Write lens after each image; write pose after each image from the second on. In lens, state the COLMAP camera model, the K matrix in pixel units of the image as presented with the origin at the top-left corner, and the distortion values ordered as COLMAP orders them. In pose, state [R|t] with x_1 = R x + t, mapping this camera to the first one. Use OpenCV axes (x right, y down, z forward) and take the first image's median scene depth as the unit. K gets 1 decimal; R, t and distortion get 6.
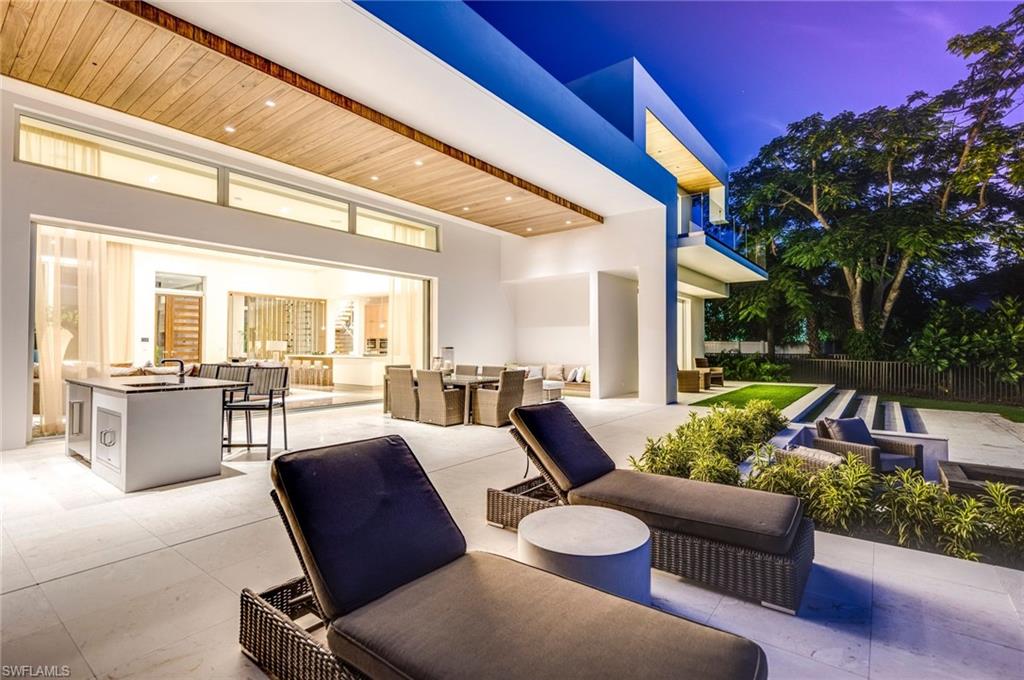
lens RADIAL K [[468.9, 0, 508.1], [0, 468.9, 328.7], [0, 0, 1]] dist [0.001625, 0.000000]
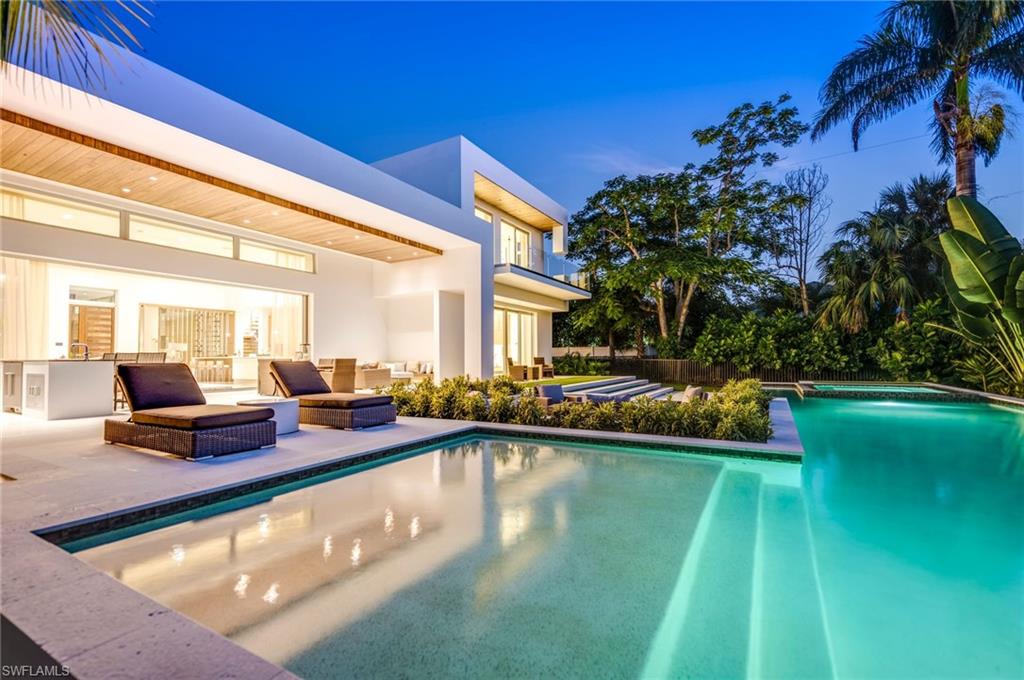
lens RADIAL K [[445.7, 0, 512.0], [0, 445.7, 340.0], [0, 0, 1]] dist [-0.001018, -0.000851]
pose [[0.990567, -0.001941, 0.137013, 0.220592], [0.002726, 0.999981, -0.005538, 0.027353], [-0.137000, 0.005859, 0.990554, -0.289645]]
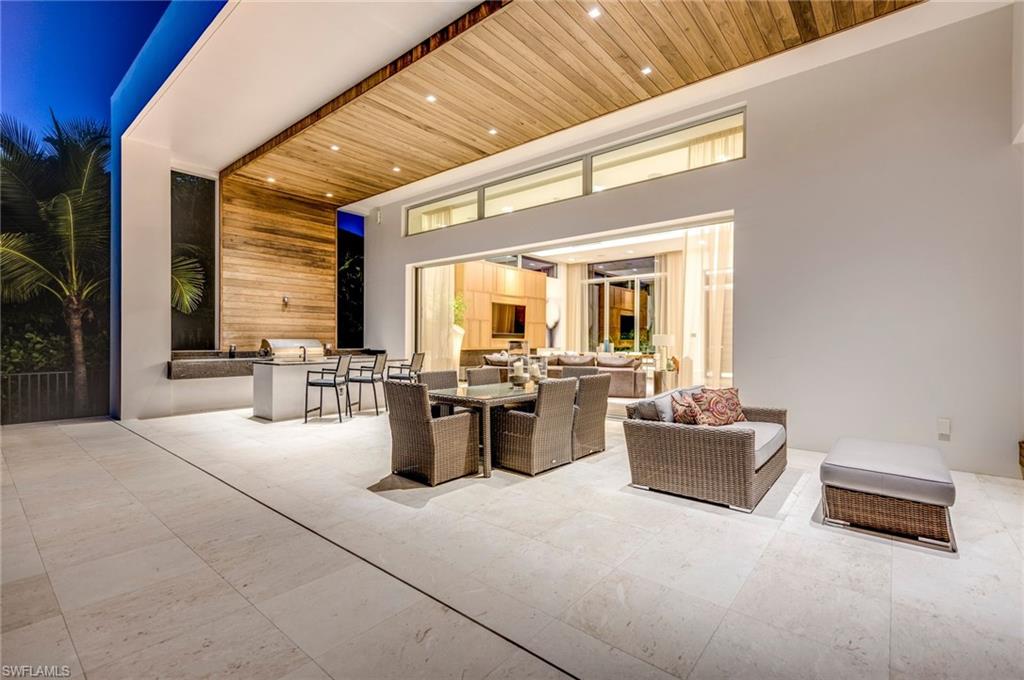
lens RADIAL K [[463.8, 0, 512.0], [0, 463.8, 340.0], [0, 0, 1]] dist [0.002790, 0.000413]
pose [[-0.034800, -0.001633, -0.999393, 0.369326], [0.029488, 0.999562, -0.002660, 0.029783], [0.998959, -0.029563, -0.034737, 0.753399]]
